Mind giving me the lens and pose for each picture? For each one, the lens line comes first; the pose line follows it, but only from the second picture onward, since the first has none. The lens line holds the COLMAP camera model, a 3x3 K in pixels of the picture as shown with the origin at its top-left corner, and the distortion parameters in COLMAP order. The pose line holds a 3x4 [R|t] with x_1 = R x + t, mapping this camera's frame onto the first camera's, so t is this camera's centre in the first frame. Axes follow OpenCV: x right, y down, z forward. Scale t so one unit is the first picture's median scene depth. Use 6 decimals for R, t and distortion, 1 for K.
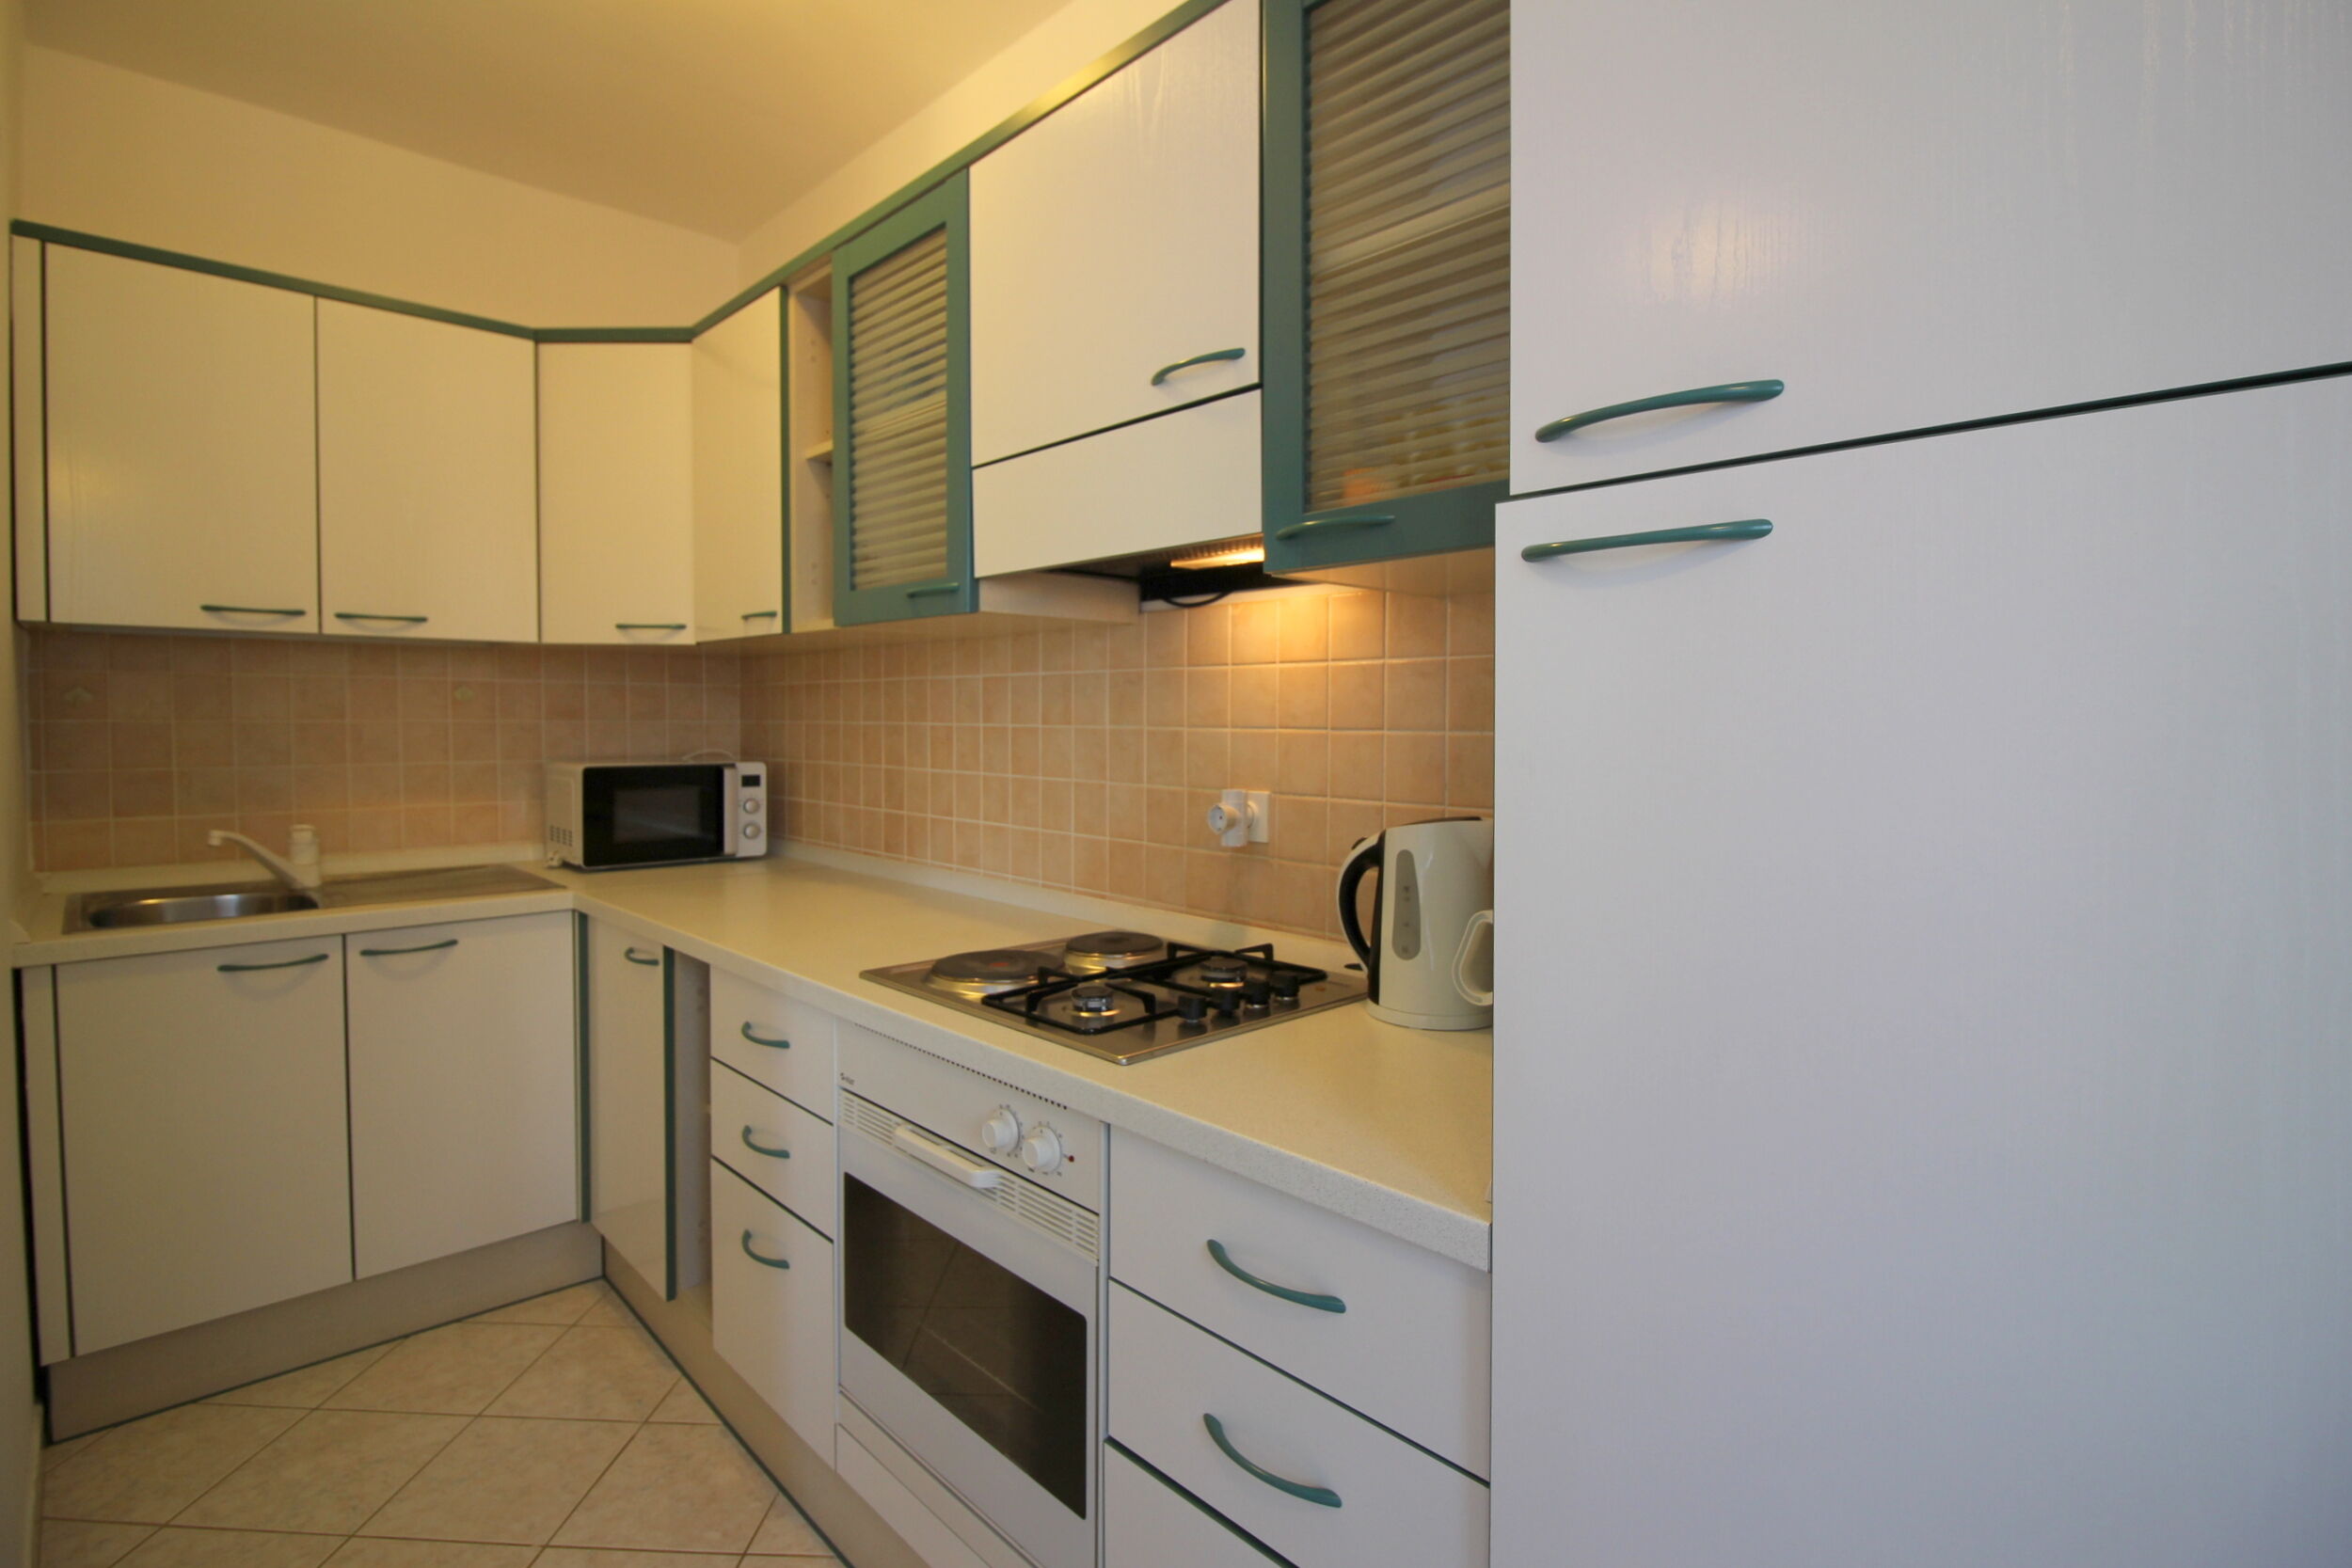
lens RADIAL K [[1115.2, 0, 1186.5], [0, 1115.2, 756.2], [0, 0, 1]] dist [-0.000238, -0.012674]
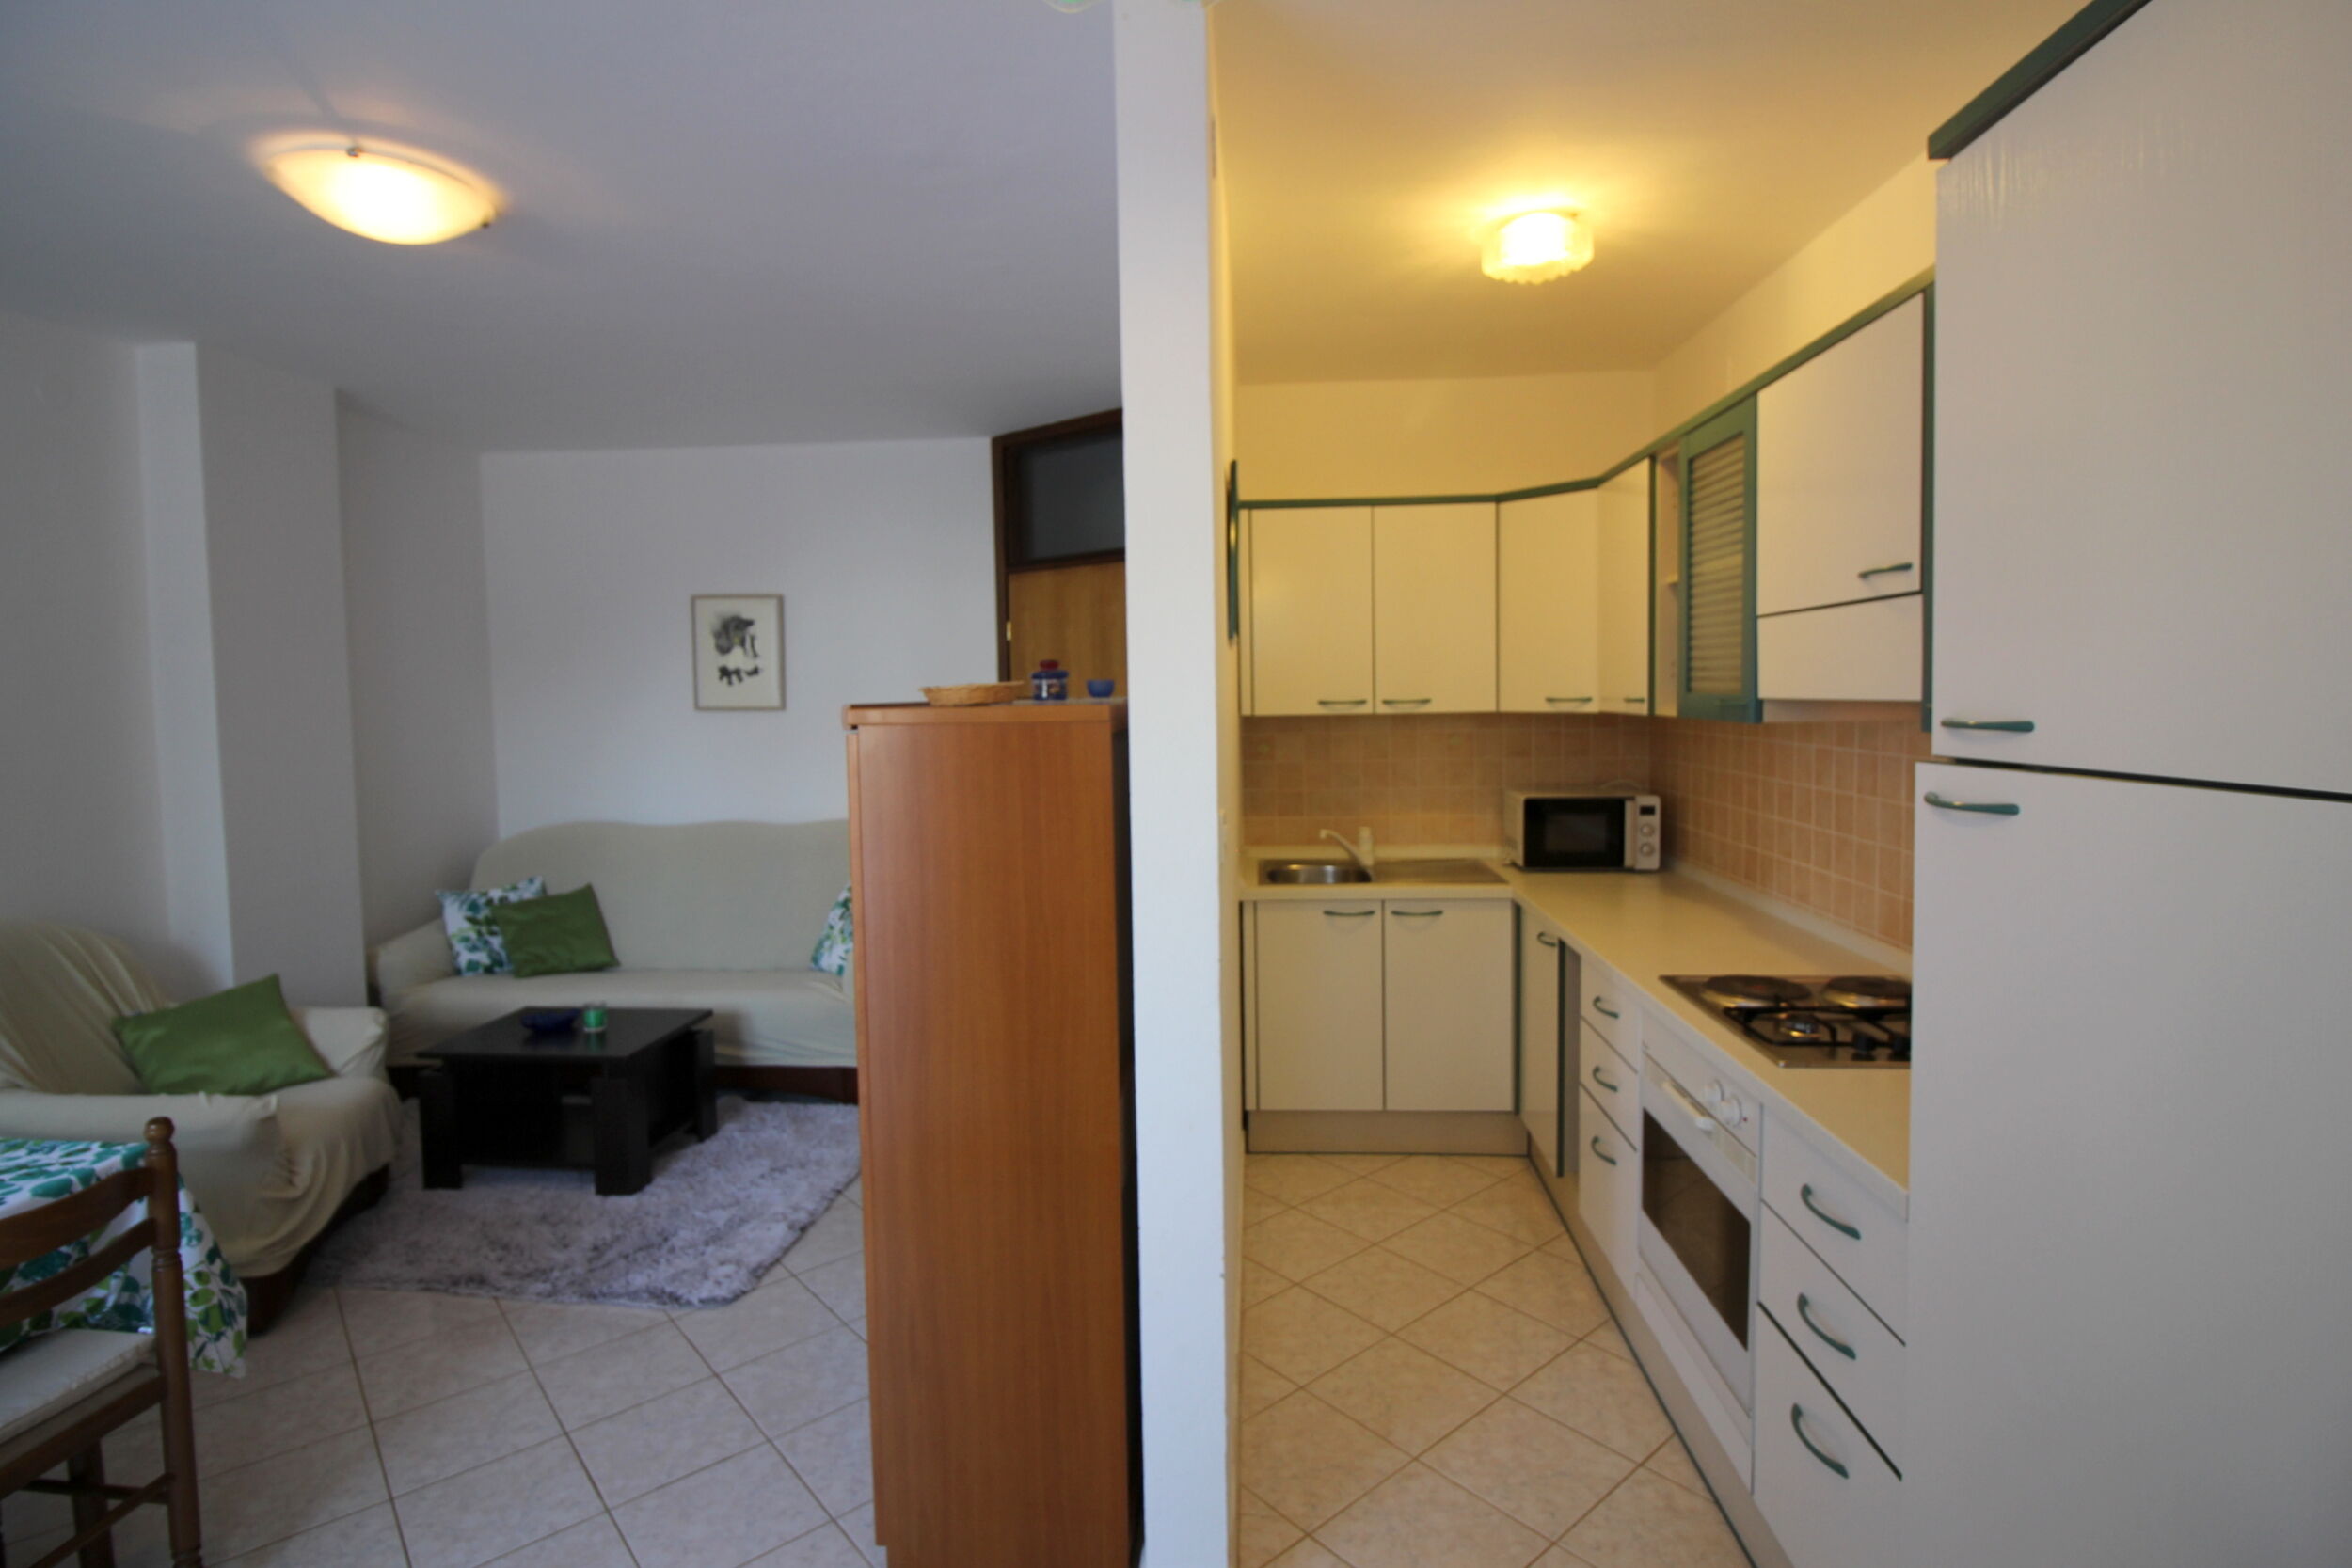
lens RADIAL K [[1161.4, 0, 1180.8], [0, 1161.4, 744.5], [0, 0, 1]] dist [-0.003329, -0.000668]
pose [[0.666793, 0.021890, -0.744922, 0.327459], [-0.005615, 0.999688, 0.024350, -0.113239], [0.745222, -0.012054, 0.666708, -0.379254]]
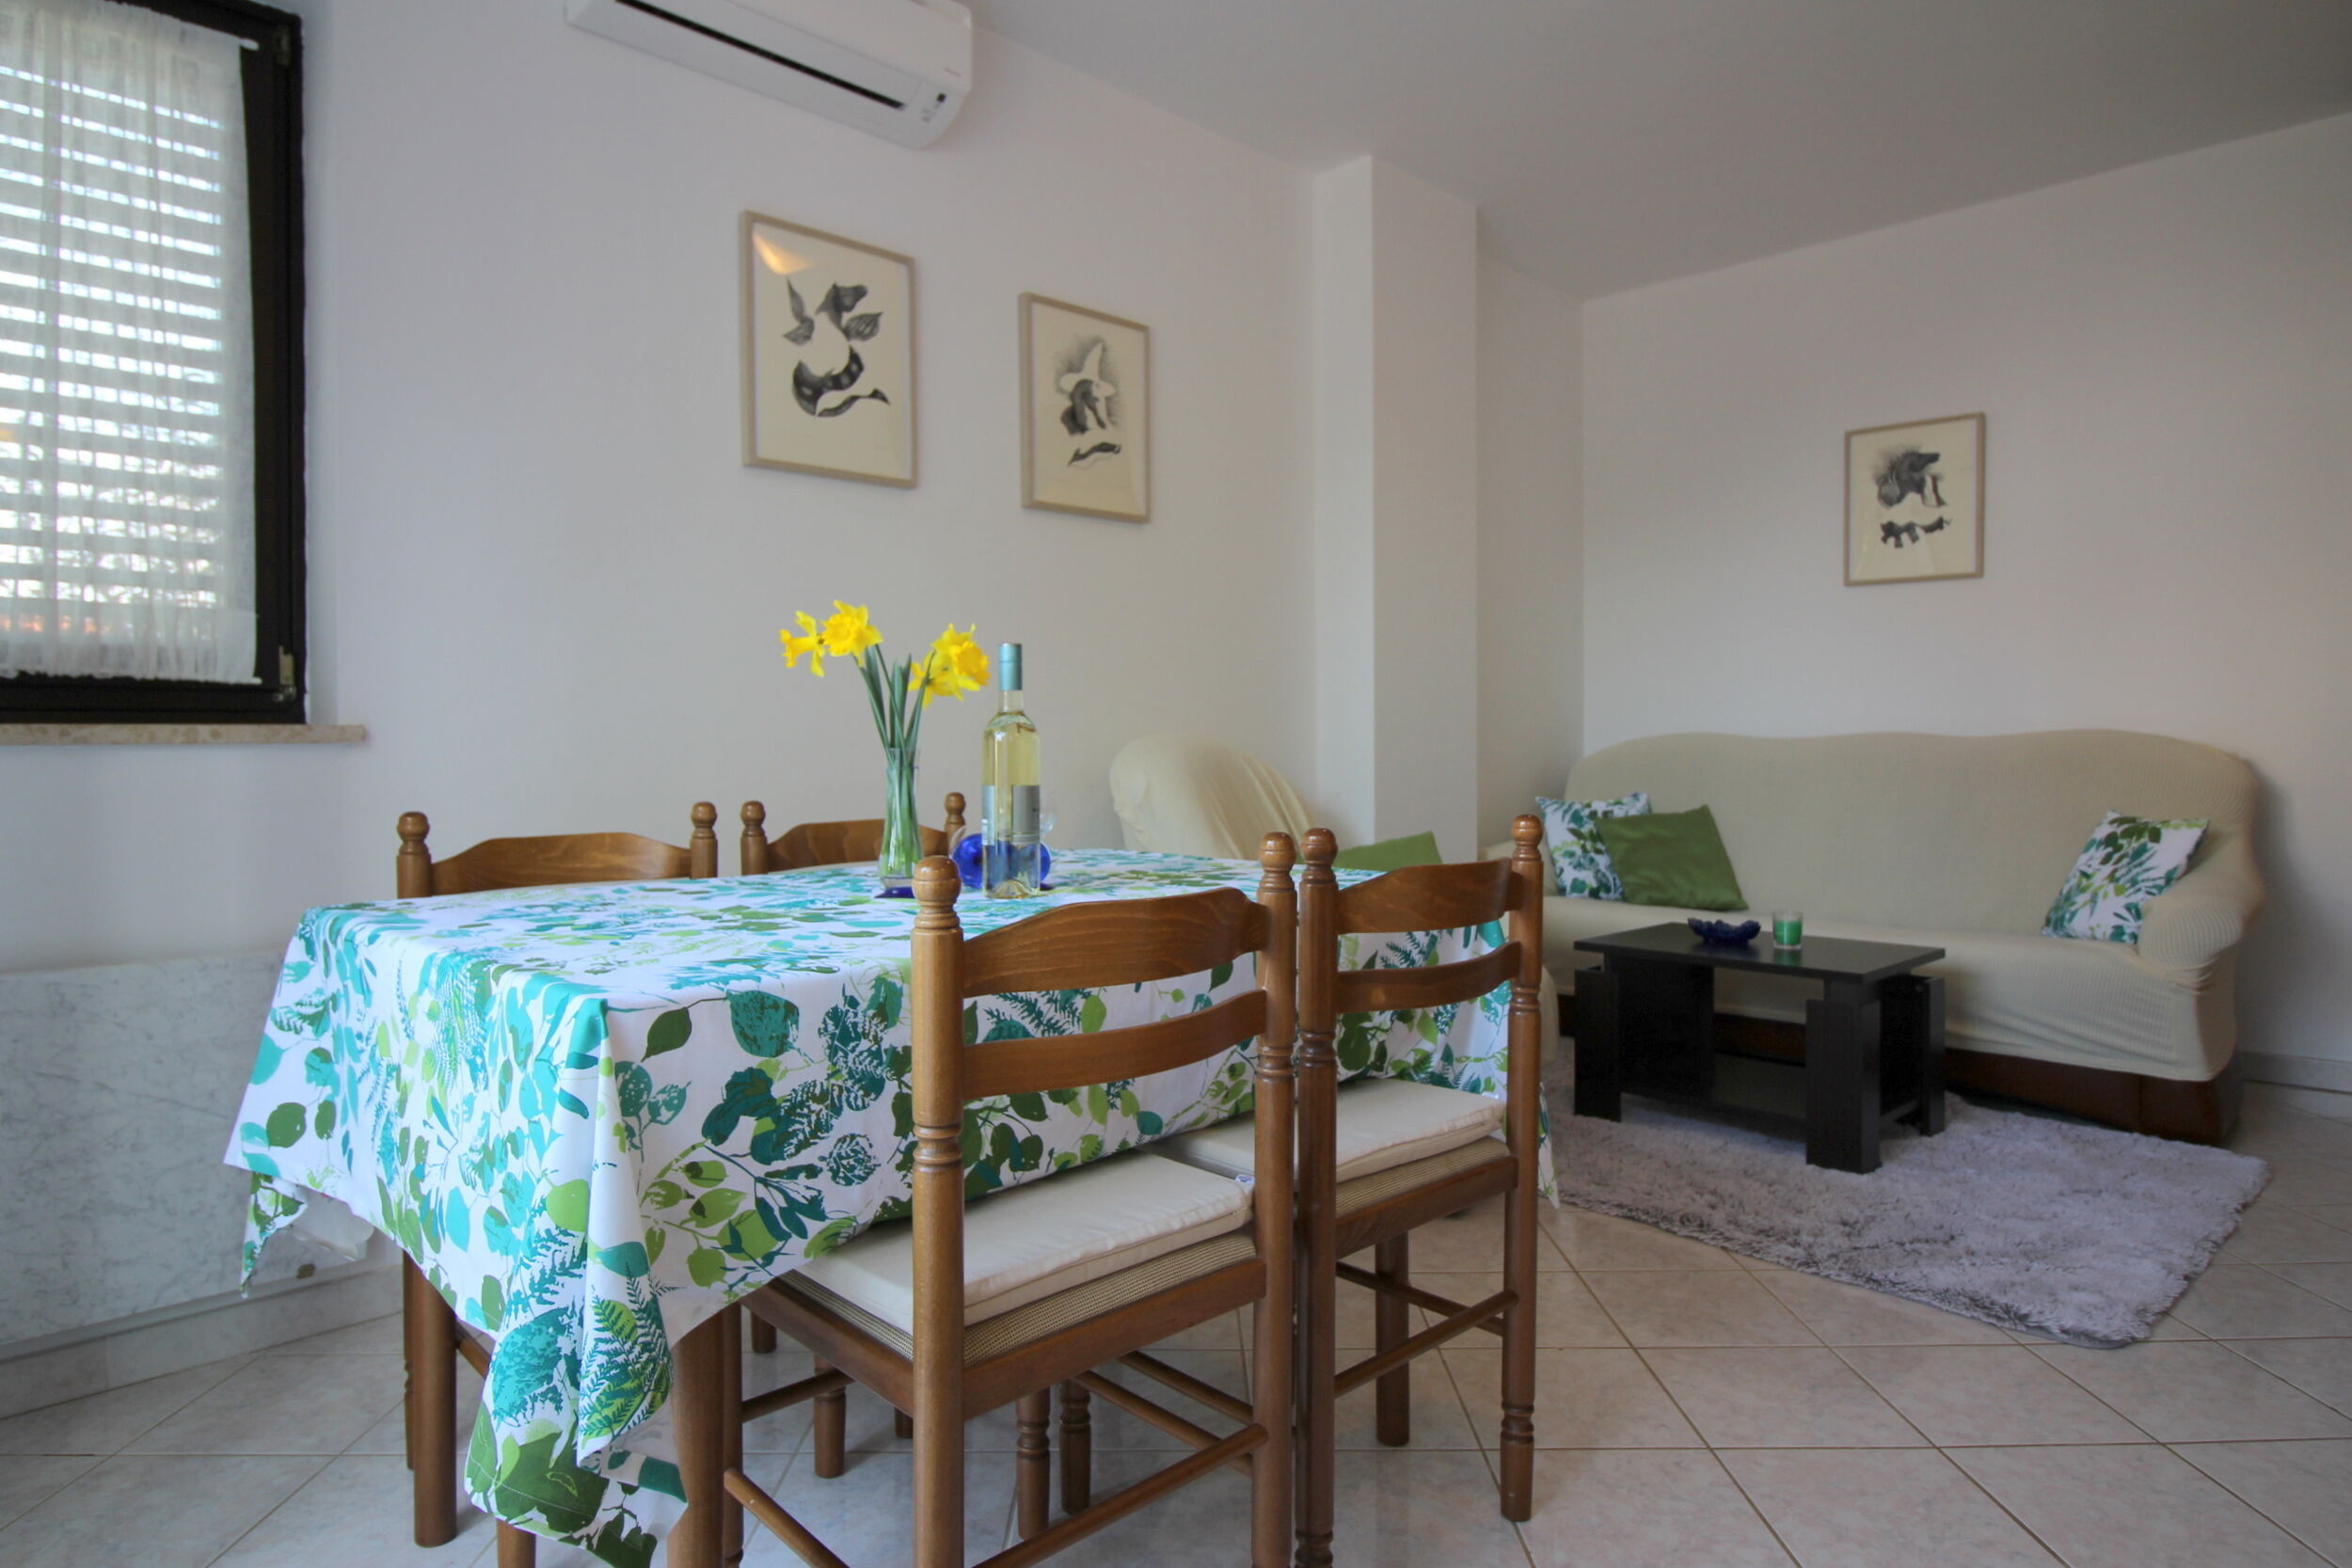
lens RADIAL K [[1370.9, 0, 1183.8], [0, 1370.9, 748.8], [0, 0, 1]] dist [0.004739, -0.009971]
pose [[0.022723, 0.001550, -0.999741, -0.052184], [-0.026649, 0.999644, 0.000944, 0.164877], [0.999387, 0.026621, 0.022756, -0.592131]]
